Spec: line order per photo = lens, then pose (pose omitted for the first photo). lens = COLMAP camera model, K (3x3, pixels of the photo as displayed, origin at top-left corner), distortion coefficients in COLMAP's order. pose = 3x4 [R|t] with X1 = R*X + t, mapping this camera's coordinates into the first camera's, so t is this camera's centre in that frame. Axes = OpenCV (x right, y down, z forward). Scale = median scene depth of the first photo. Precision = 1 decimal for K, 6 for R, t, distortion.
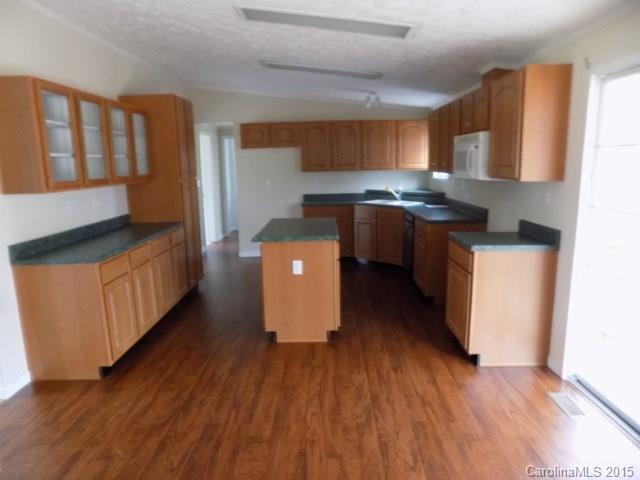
lens RADIAL K [[435.1, 0, 320.0], [0, 435.1, 240.0], [0, 0, 1]] dist [-0.011674, -0.000331]
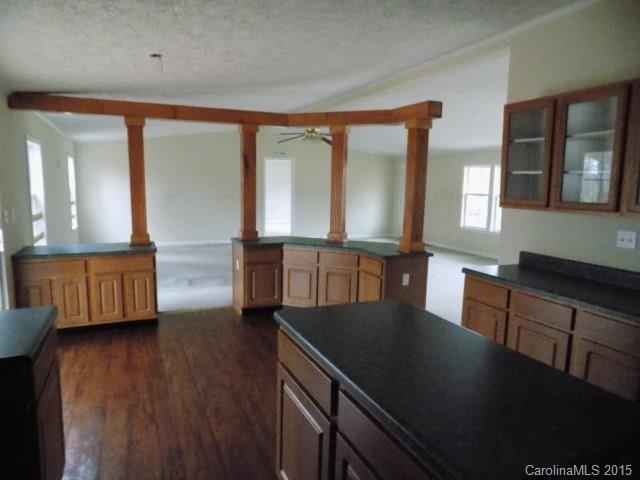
lens RADIAL K [[435.1, 0, 320.0], [0, 435.1, 240.0], [0, 0, 1]] dist [-0.011674, -0.000331]
pose [[-0.905494, 0.062161, -0.419783, 0.268311], [-0.074346, 0.950677, 0.301143, -0.332035], [0.417797, 0.303892, -0.856210, 1.799462]]
